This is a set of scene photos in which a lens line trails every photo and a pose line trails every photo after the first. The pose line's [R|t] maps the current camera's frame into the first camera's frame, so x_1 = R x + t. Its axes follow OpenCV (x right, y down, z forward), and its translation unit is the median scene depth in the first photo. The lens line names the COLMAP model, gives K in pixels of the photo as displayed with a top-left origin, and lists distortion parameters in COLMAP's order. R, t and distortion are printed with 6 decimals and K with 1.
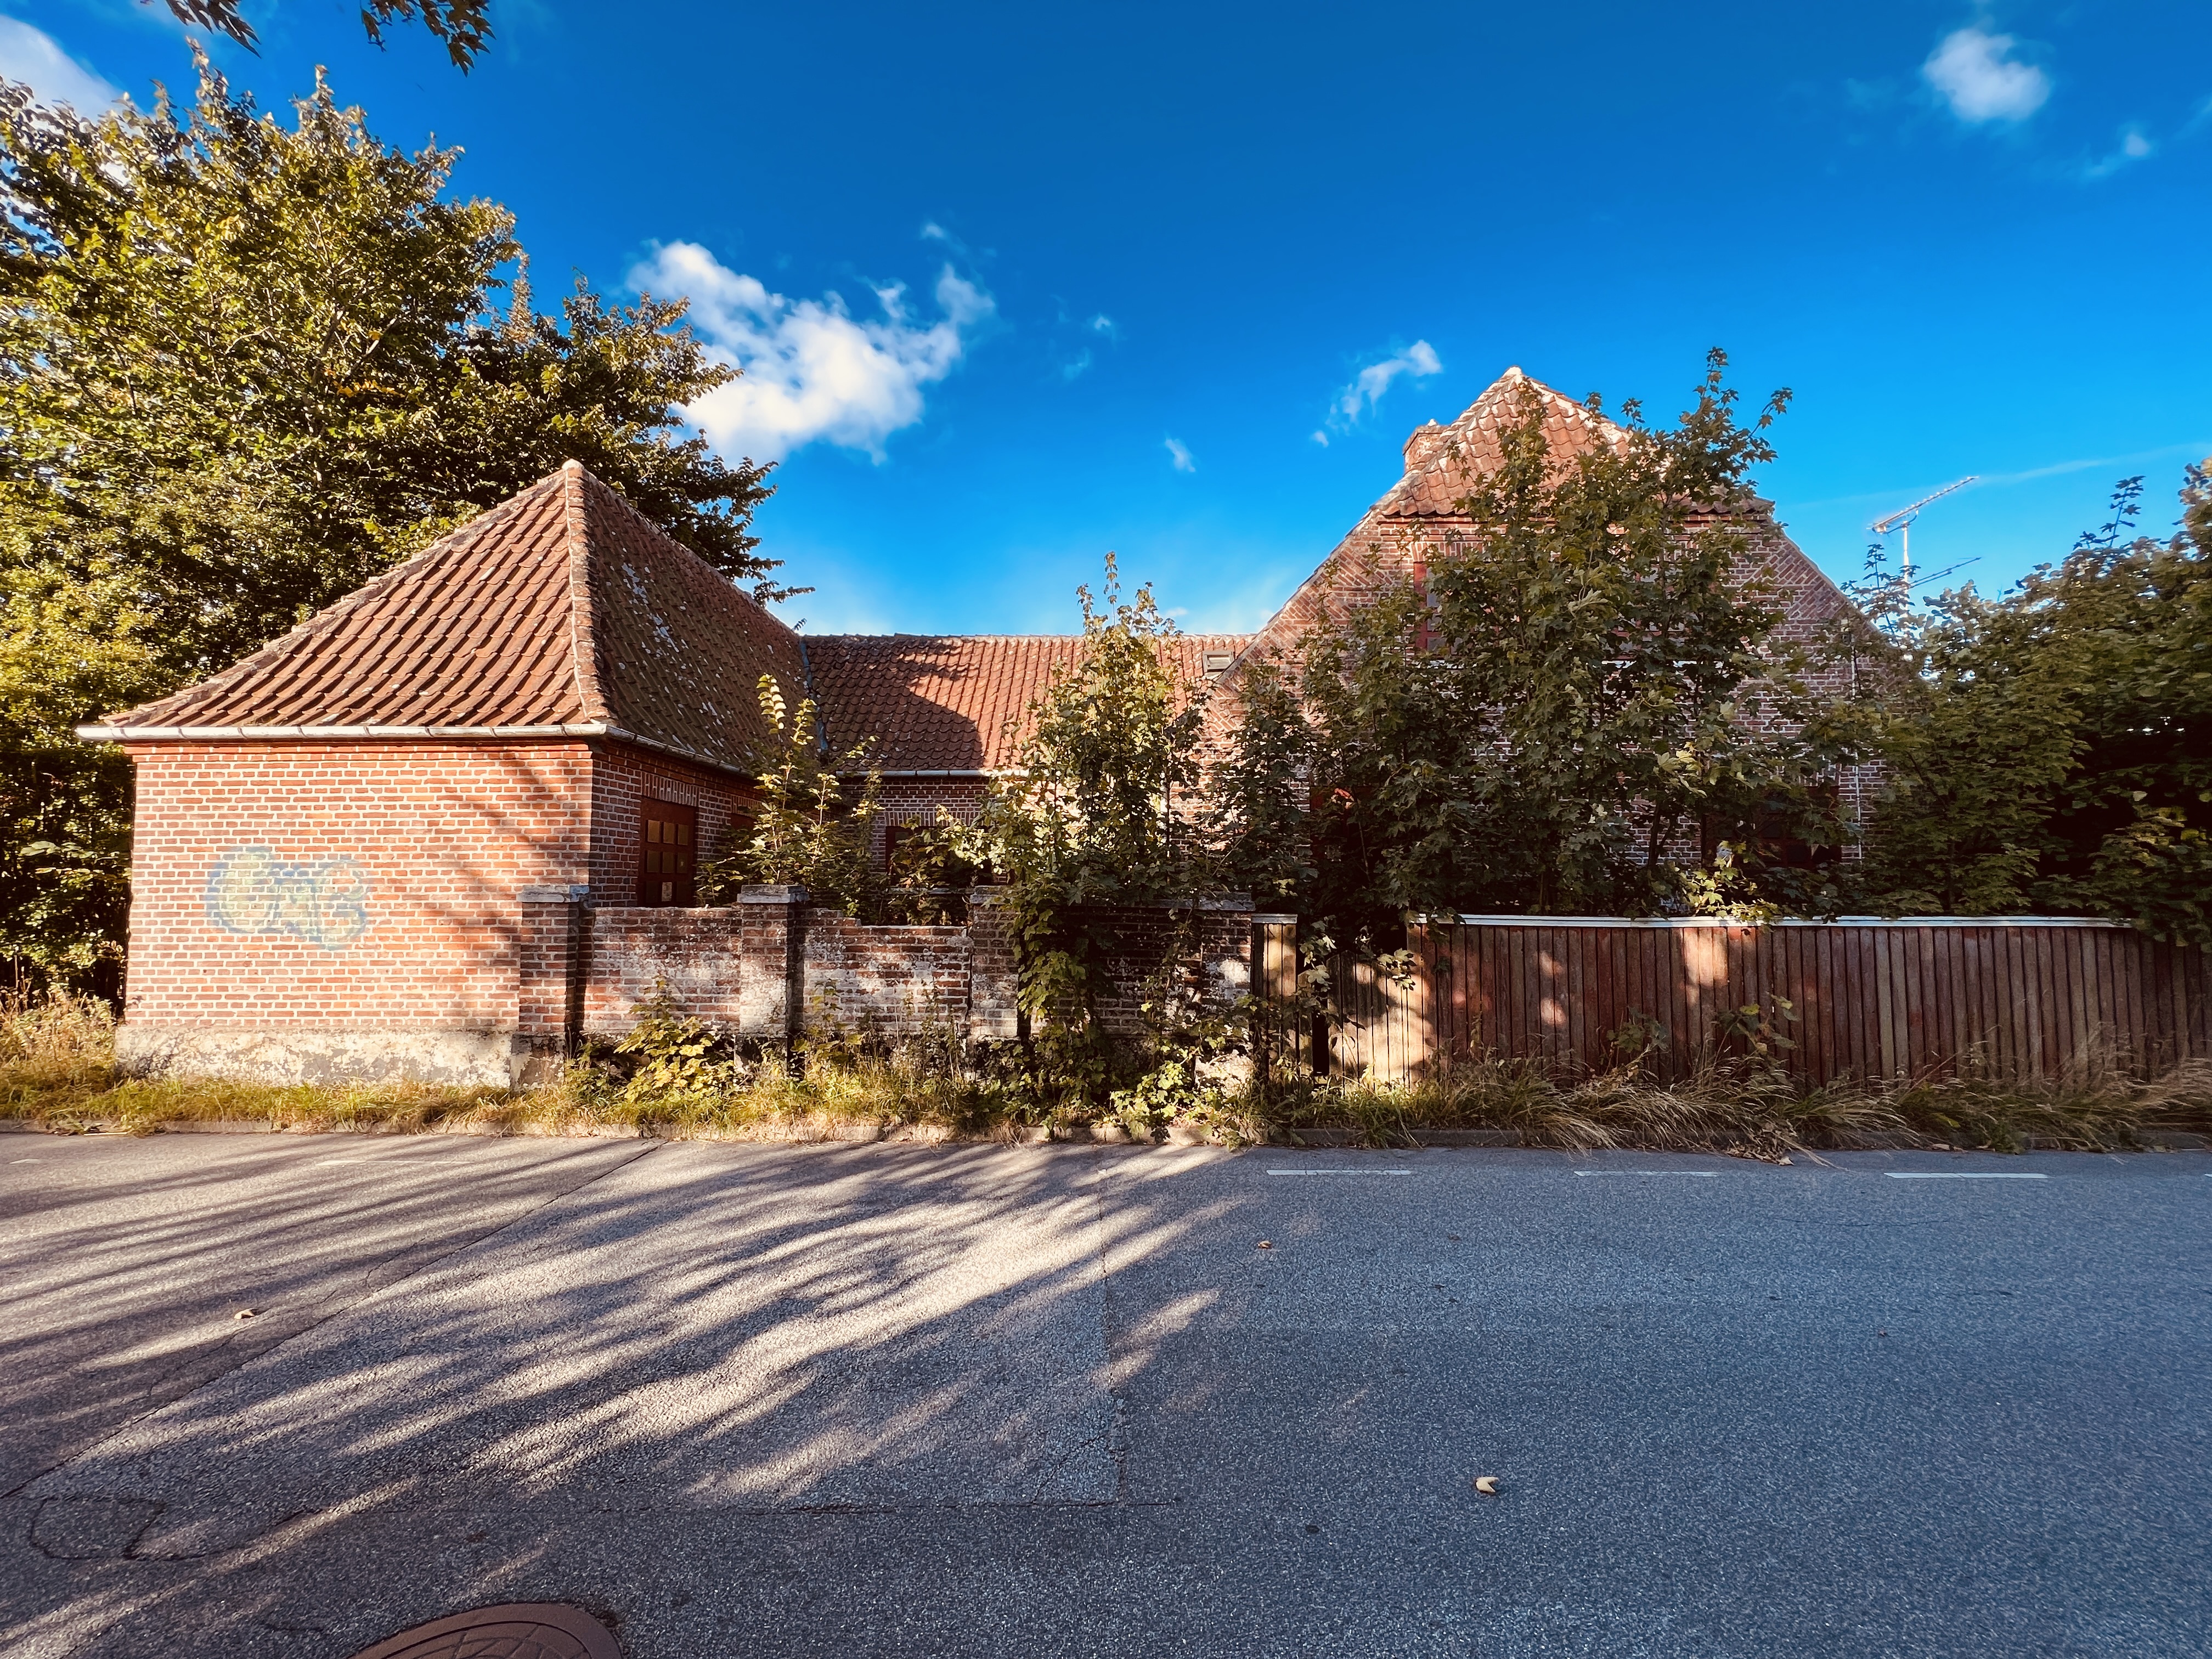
lens RADIAL K [[883.1, 0, 1106.0], [0, 883.1, 829.5], [0, 0, 1]] dist [-0.002612, 0.000431]
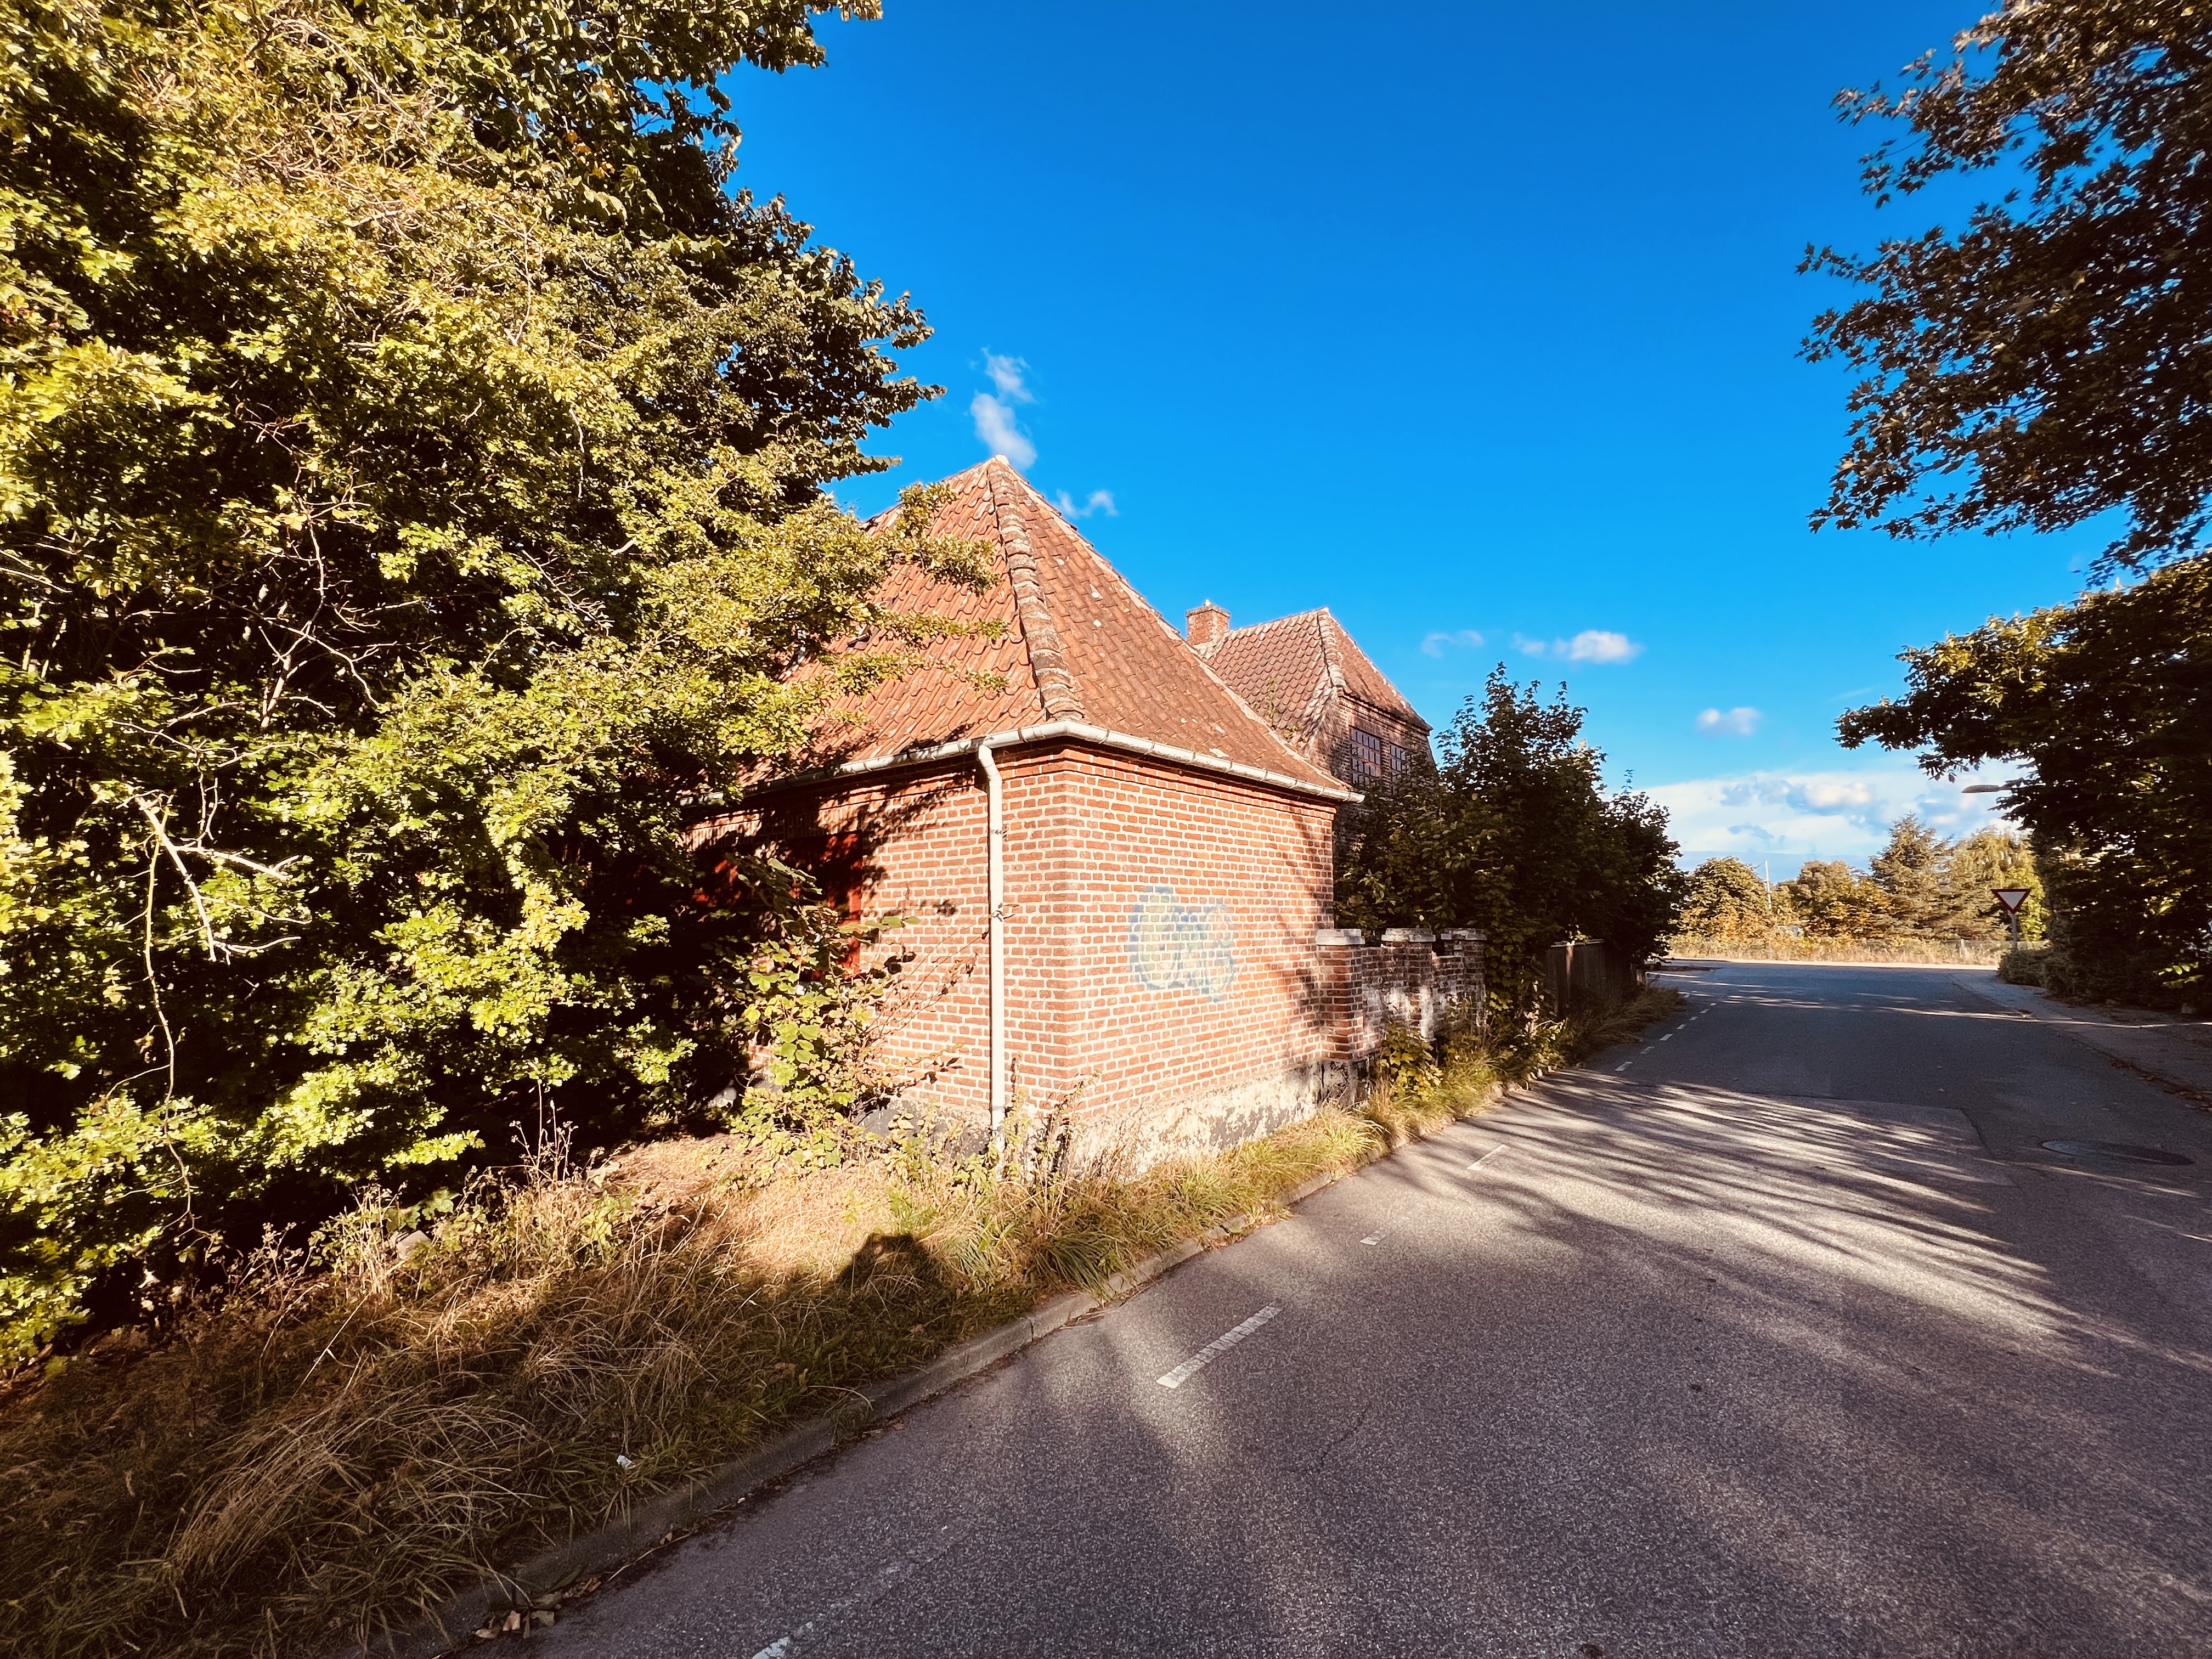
lens RADIAL K [[883.1, 0, 1106.0], [0, 883.1, 829.5], [0, 0, 1]] dist [-0.002612, 0.000431]
pose [[0.629320, 0.080390, 0.772977, -1.675187], [-0.031573, 0.996459, -0.077927, 0.032380], [-0.776505, 0.024636, 0.629630, 0.500808]]
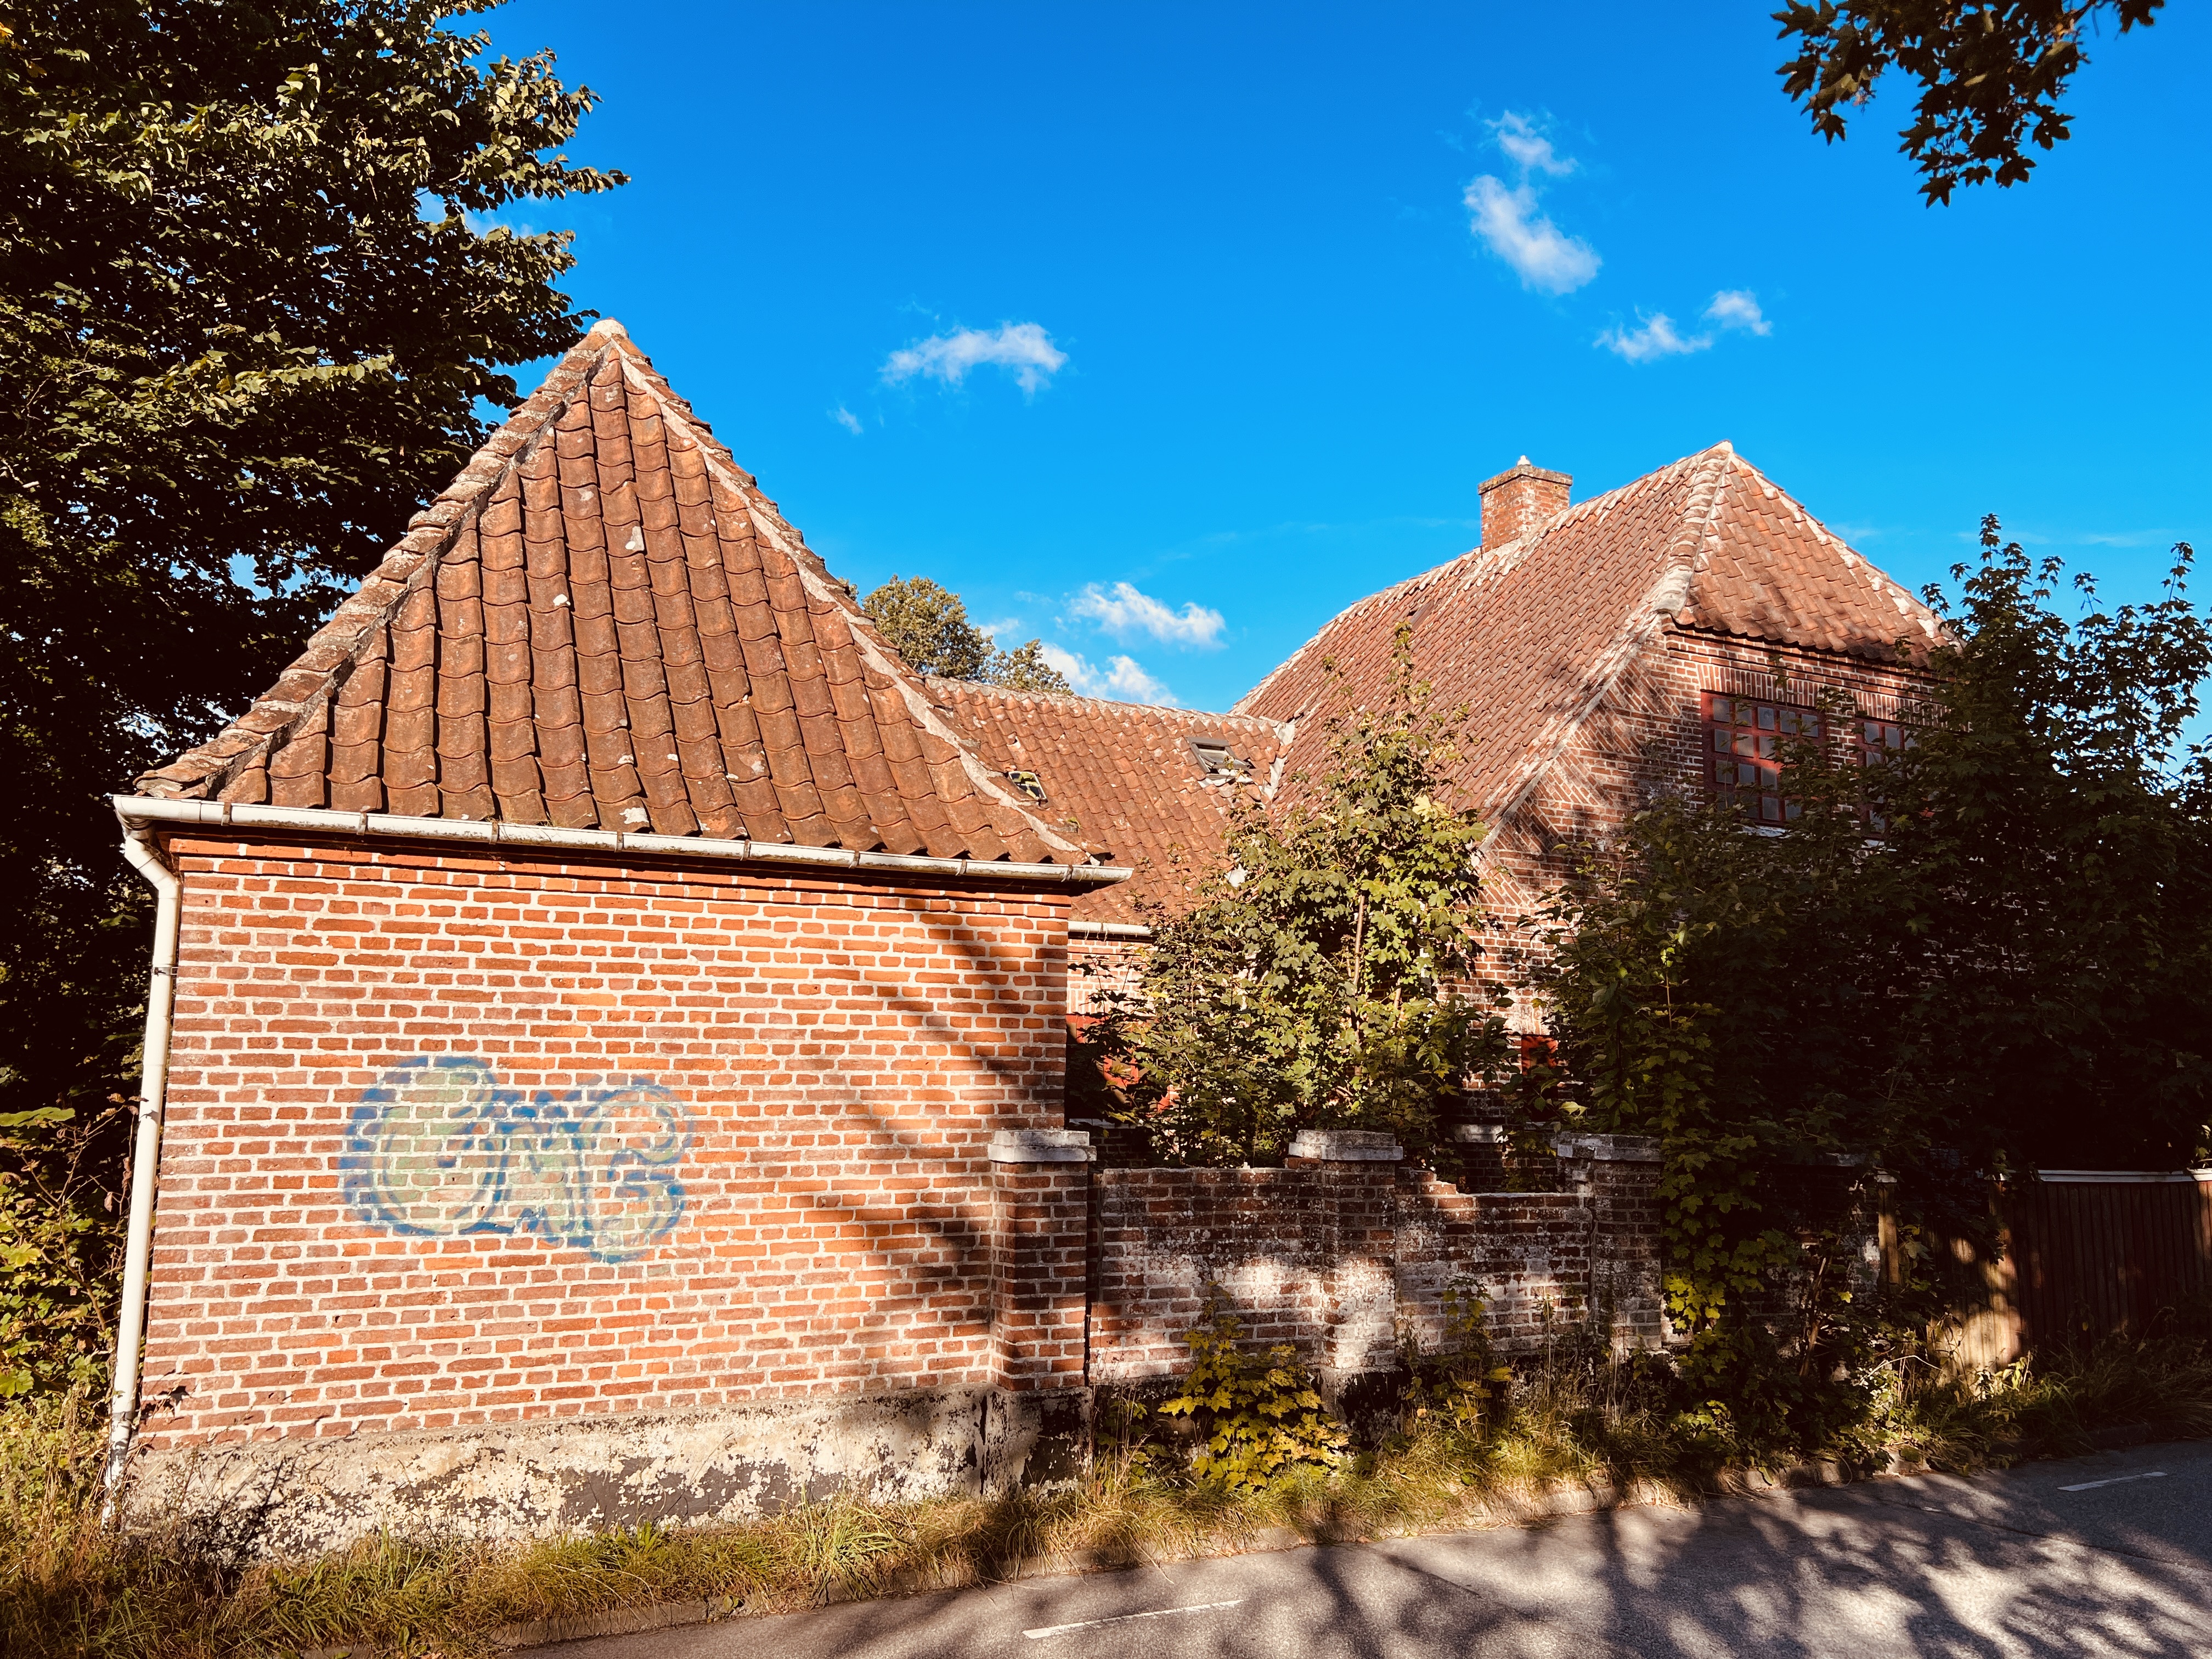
lens RADIAL K [[1671.7, 0, 1107.5], [0, 1671.7, 861.0], [0, 0, 1]] dist [0.044467, -0.051706]
pose [[0.885909, 0.070789, 0.458427, -1.086246], [-0.028539, 0.994732, -0.098452, -0.007899], [-0.462981, 0.074136, 0.883262, -0.017453]]
